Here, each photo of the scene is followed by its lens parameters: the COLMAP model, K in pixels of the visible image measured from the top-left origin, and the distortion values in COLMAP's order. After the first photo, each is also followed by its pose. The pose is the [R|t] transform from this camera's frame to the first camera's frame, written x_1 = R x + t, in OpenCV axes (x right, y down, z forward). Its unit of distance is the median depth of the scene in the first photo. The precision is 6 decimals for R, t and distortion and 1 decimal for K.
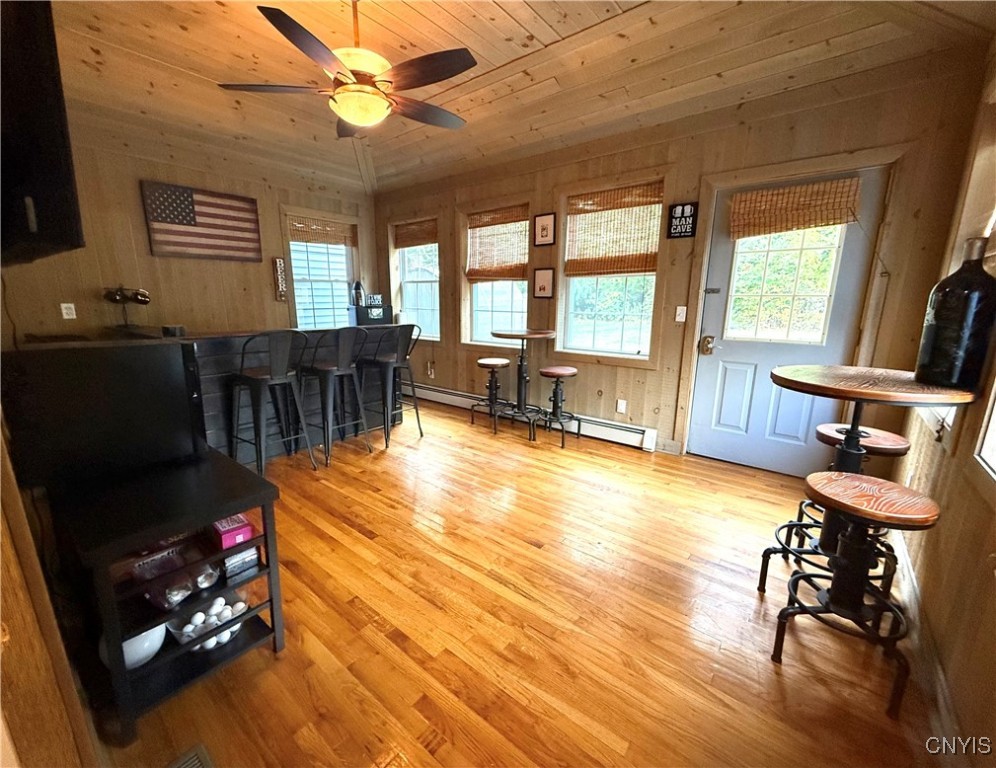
lens RADIAL K [[409.6, 0, 492.7], [0, 409.6, 382.5], [0, 0, 1]] dist [0.000293, 0.000008]
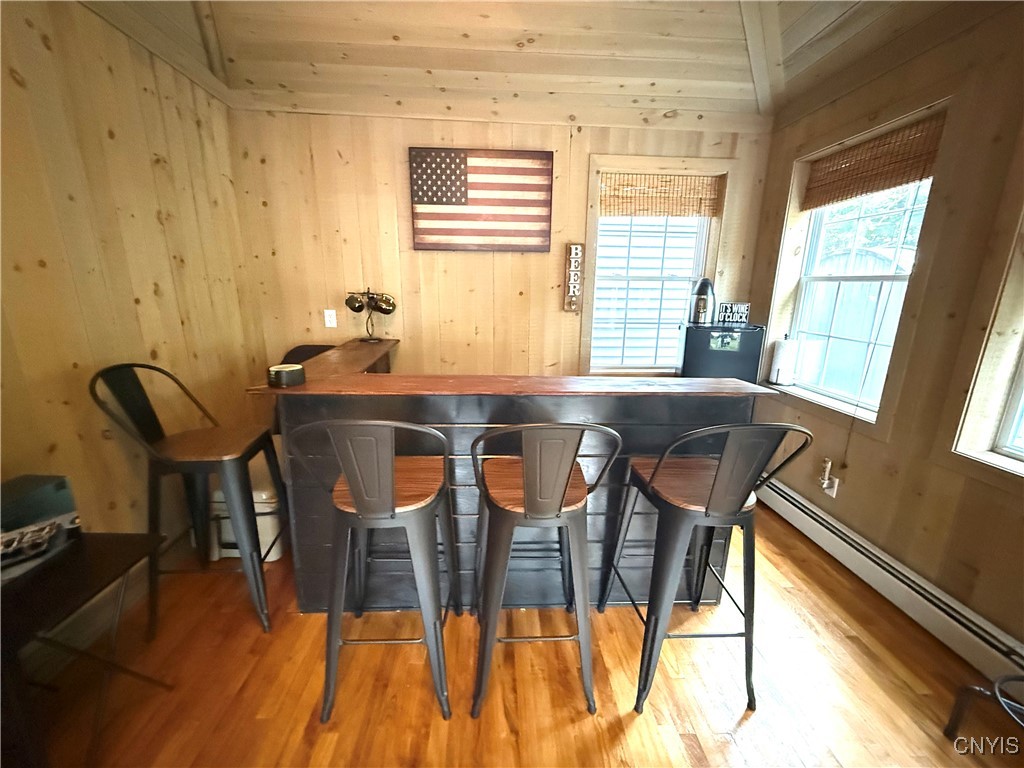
lens RADIAL K [[409.4, 0, 510.4], [0, 409.4, 382.9], [0, 0, 1]] dist [-0.000137, 0.000926]
pose [[0.660700, 0.179079, -0.728977, -0.086551], [-0.165280, 0.981999, 0.091437, -0.131553], [0.732229, 0.060073, 0.678404, 0.500019]]
